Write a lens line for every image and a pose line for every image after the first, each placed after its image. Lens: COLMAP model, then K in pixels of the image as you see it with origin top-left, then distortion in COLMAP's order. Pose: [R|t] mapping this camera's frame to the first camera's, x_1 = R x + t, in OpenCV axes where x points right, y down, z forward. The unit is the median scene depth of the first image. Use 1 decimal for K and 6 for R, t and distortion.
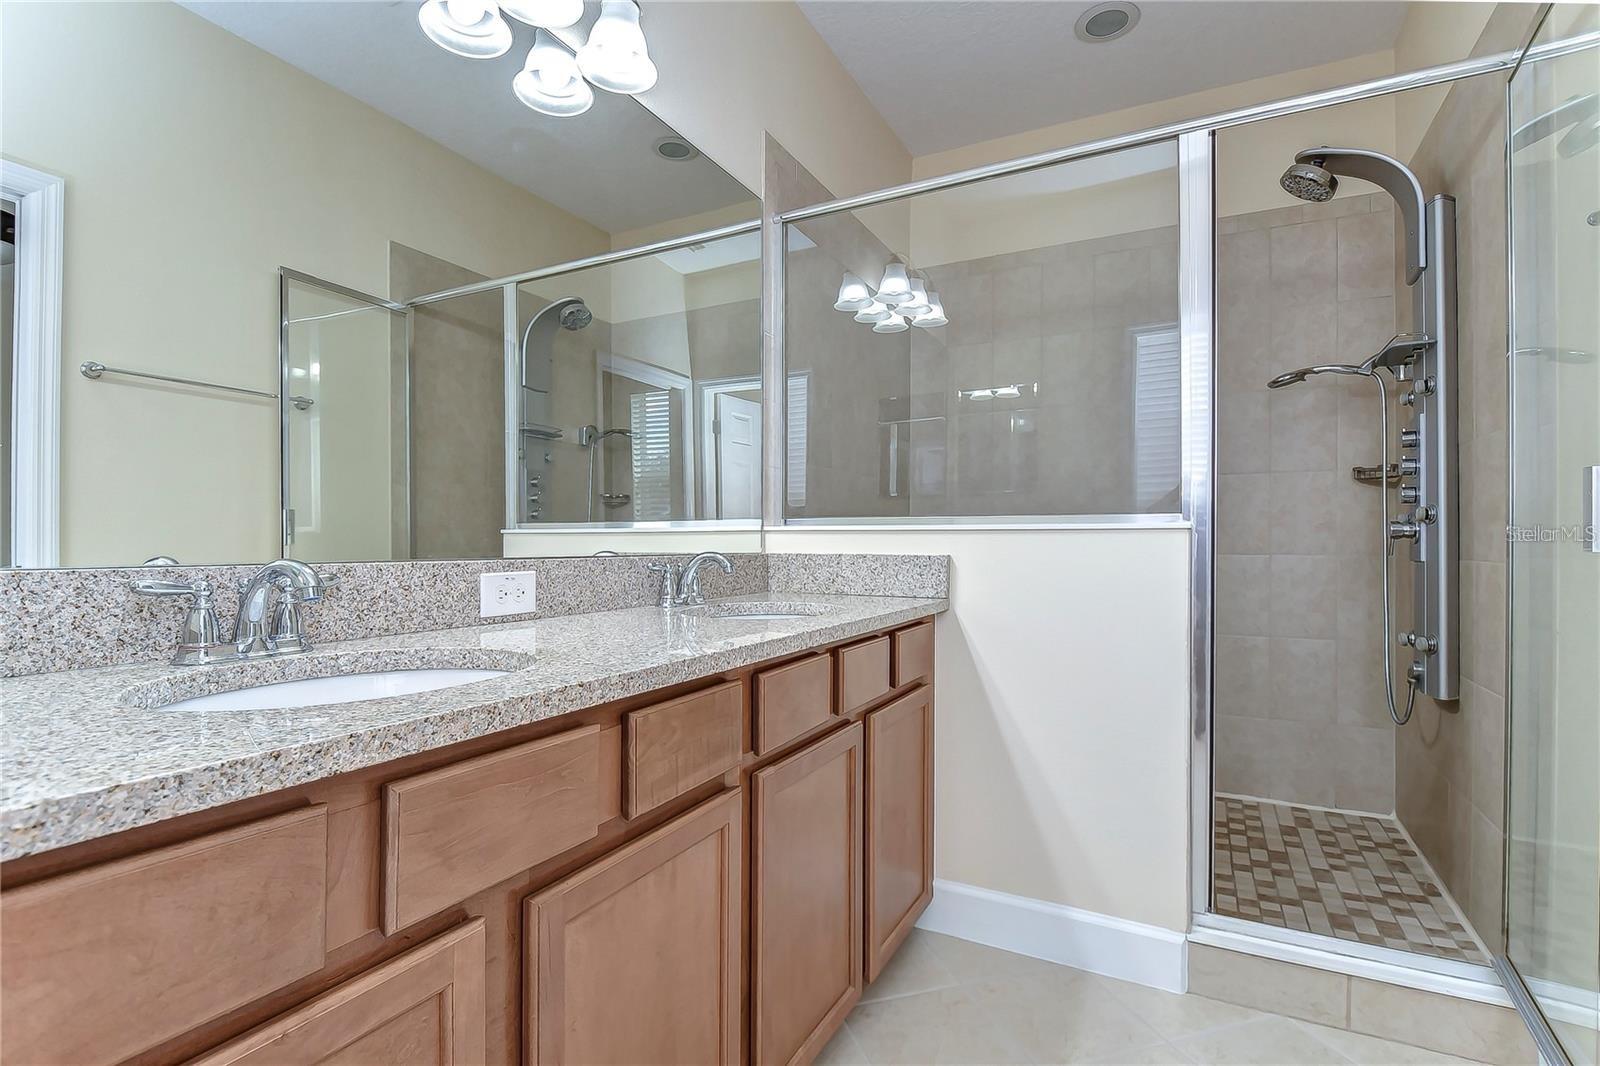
lens RADIAL K [[761.6, 0, 797.2], [0, 761.6, 537.7], [0, 0, 1]] dist [-0.000163, -0.000114]
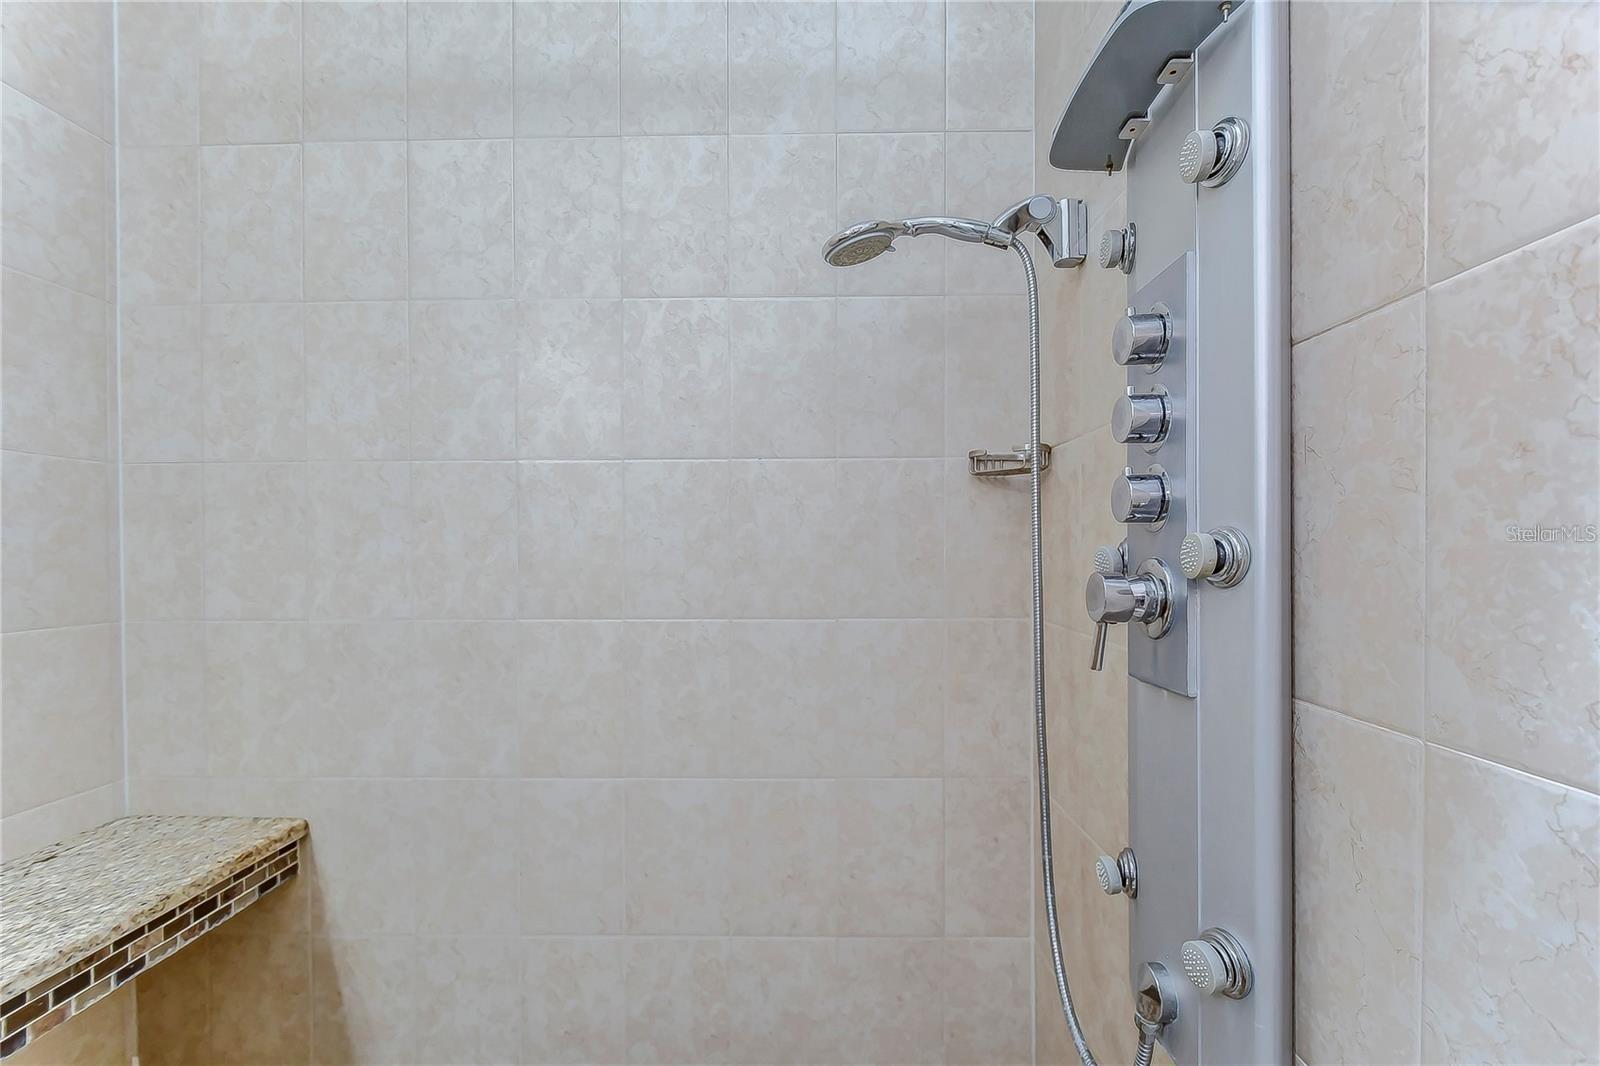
lens RADIAL K [[694.6, 0, 801.6], [0, 694.6, 541.8], [0, 0, 1]] dist [-0.000731, -0.000167]
pose [[0.896064, 0.003768, 0.443908, 0.409091], [0.000752, 0.999950, -0.010007, -0.024838], [-0.443924, 0.009300, 0.896016, 0.616327]]
